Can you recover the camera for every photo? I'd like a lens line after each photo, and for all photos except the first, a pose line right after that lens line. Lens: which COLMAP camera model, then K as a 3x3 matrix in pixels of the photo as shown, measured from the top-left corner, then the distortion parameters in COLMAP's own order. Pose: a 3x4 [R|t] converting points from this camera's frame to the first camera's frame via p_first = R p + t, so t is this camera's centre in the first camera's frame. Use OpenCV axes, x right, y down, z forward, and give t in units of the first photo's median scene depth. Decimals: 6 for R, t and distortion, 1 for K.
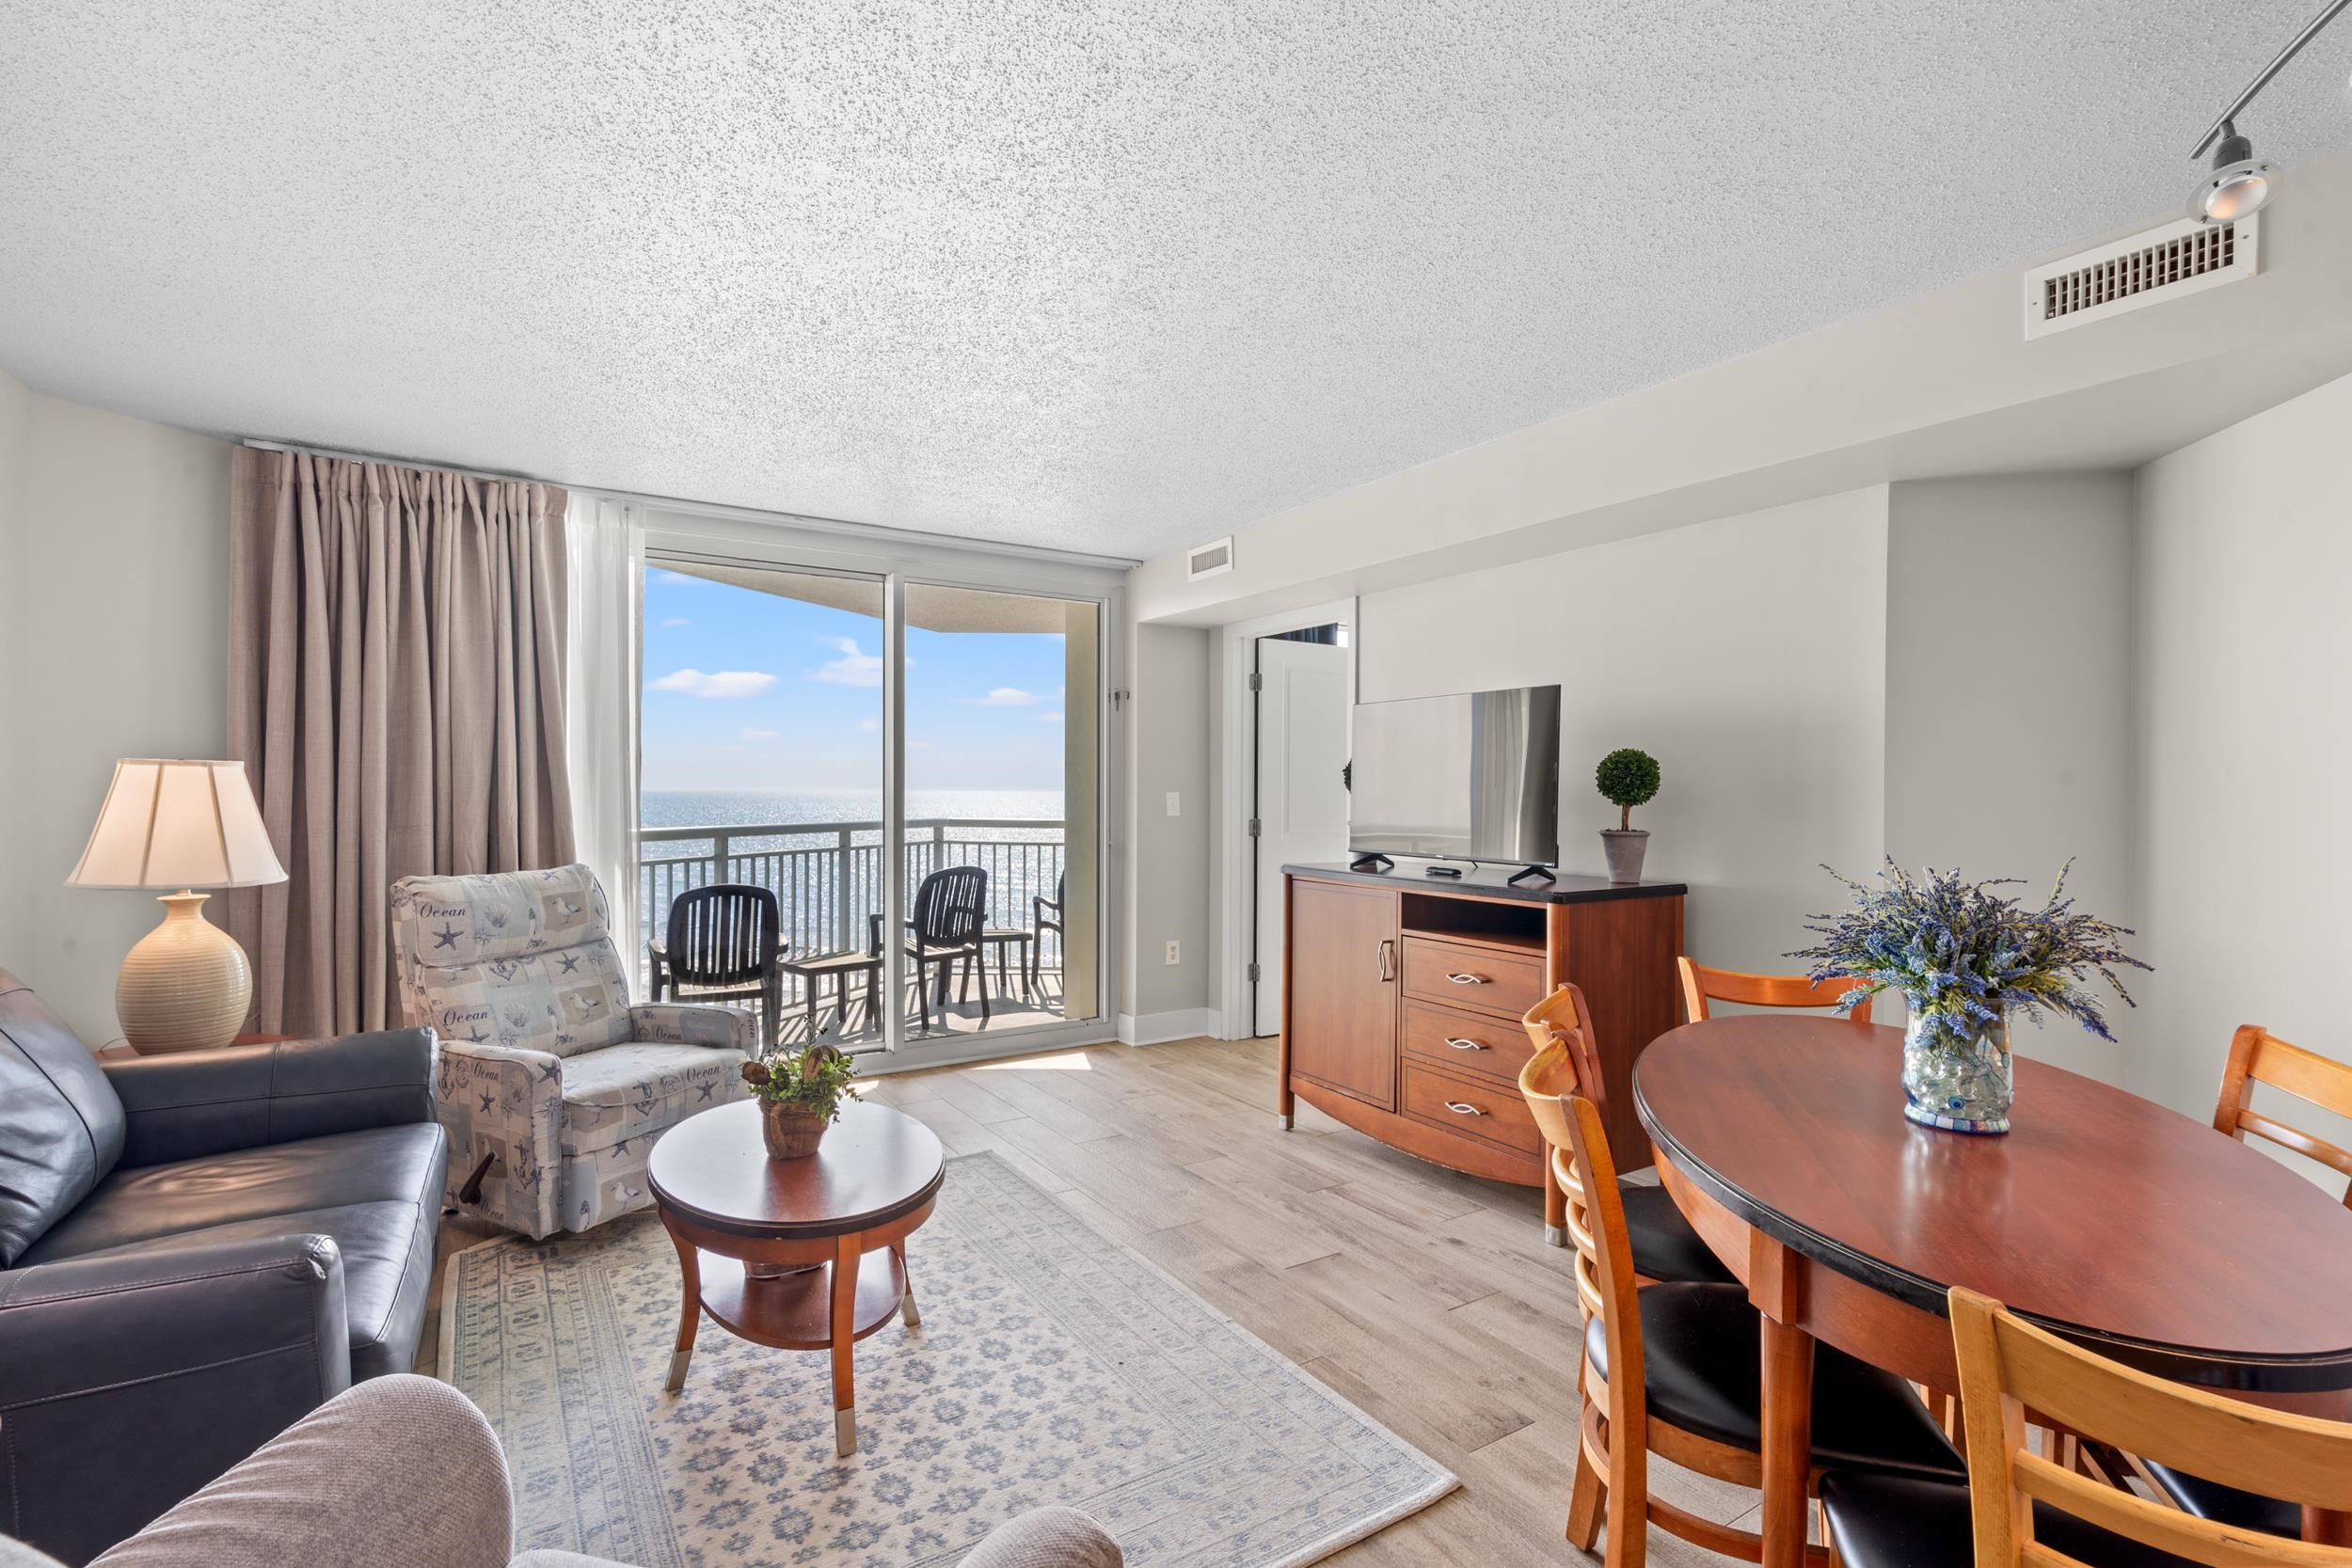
lens RADIAL K [[1079.5, 0, 1158.8], [0, 1079.5, 803.4], [0, 0, 1]] dist [-0.000731, -0.000022]
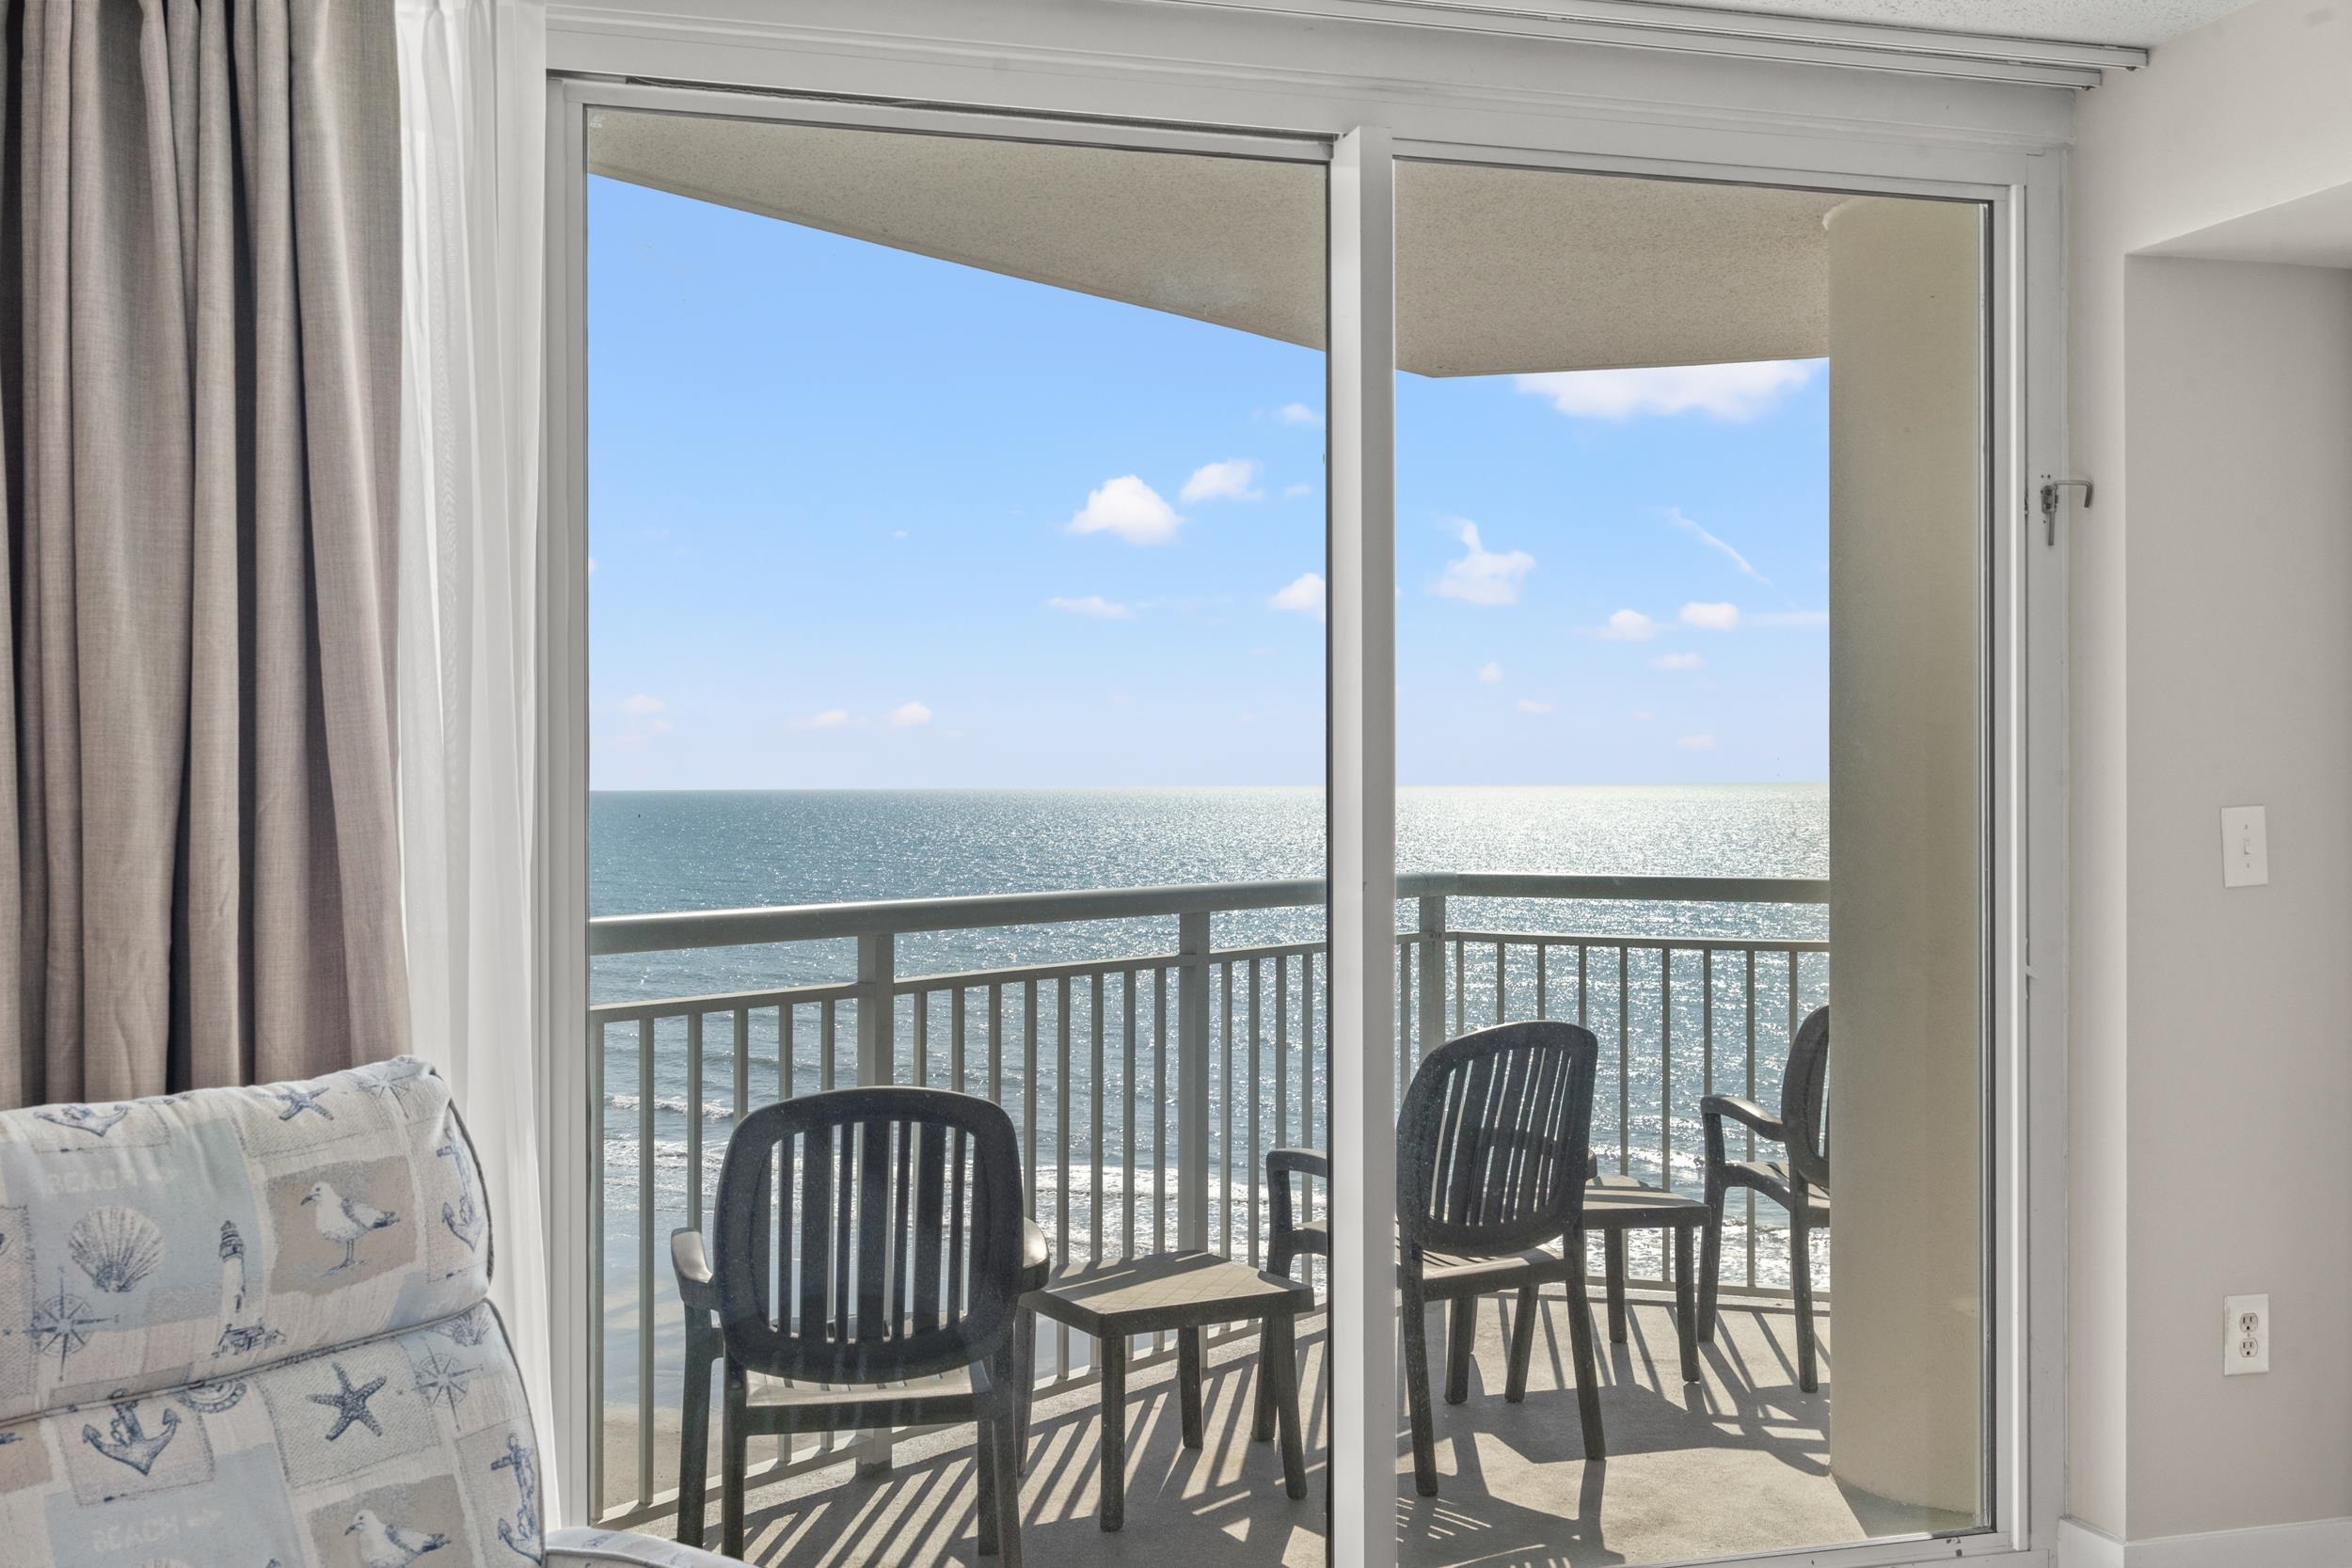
lens RADIAL K [[2335.4, 0, 1176.0], [0, 2335.4, 784.0], [0, 0, 1]] dist [-0.004943, 0.013900]
pose [[0.961720, -0.007347, -0.273936, -0.163347], [0.003656, 0.999896, -0.013982, -0.014615], [0.274010, 0.012446, 0.961646, 0.482420]]
